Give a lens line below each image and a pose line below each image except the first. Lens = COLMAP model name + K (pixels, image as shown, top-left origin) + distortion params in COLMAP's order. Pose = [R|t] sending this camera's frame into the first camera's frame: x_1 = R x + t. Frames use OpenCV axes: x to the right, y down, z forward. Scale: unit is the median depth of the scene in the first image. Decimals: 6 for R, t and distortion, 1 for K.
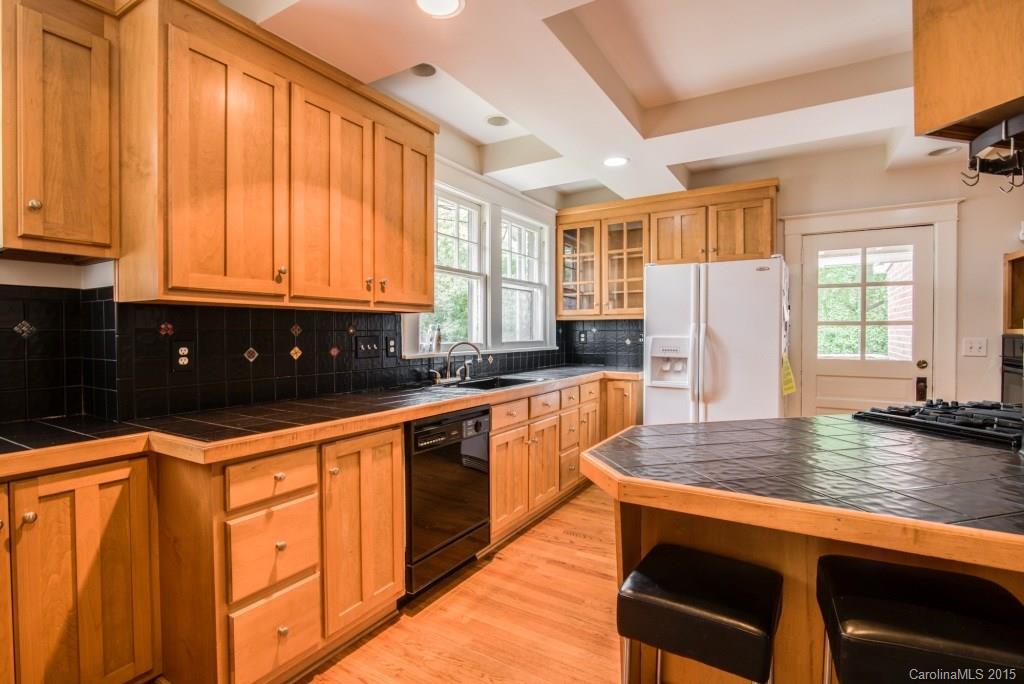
lens RADIAL K [[495.3, 0, 511.9], [0, 495.3, 341.2], [0, 0, 1]] dist [0.004900, 0.000607]
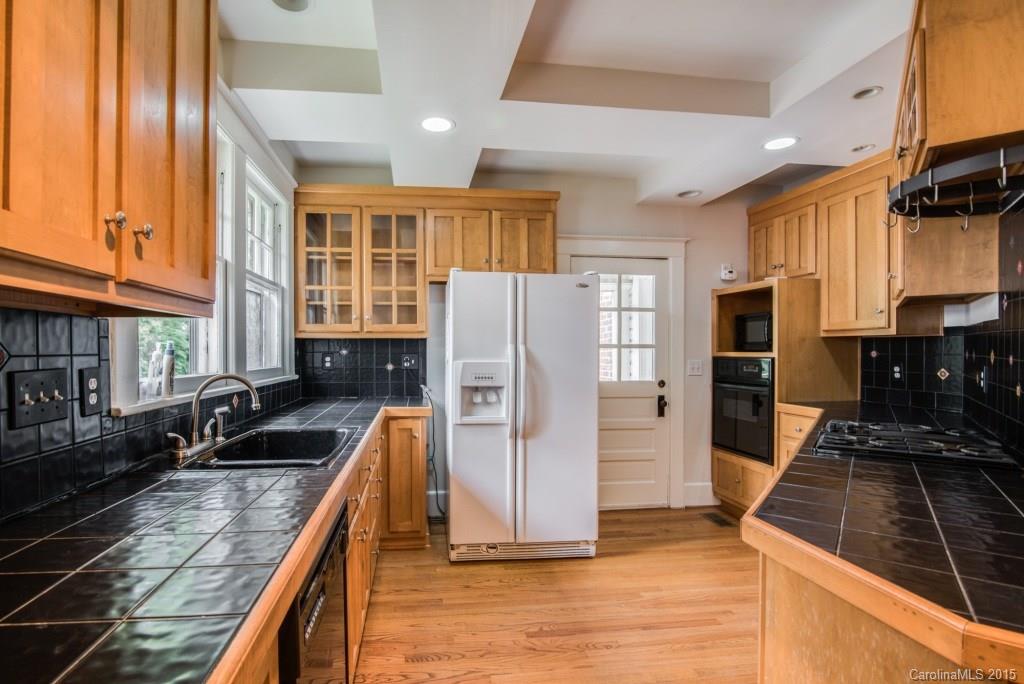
lens RADIAL K [[504.8, 0, 465.7], [0, 504.8, 360.4], [0, 0, 1]] dist [-0.015924, 0.000534]
pose [[0.795898, -0.009011, 0.605364, -0.189193], [0.010455, 0.999945, 0.001139, -0.010521], [-0.605340, 0.005423, 0.795948, 0.340364]]
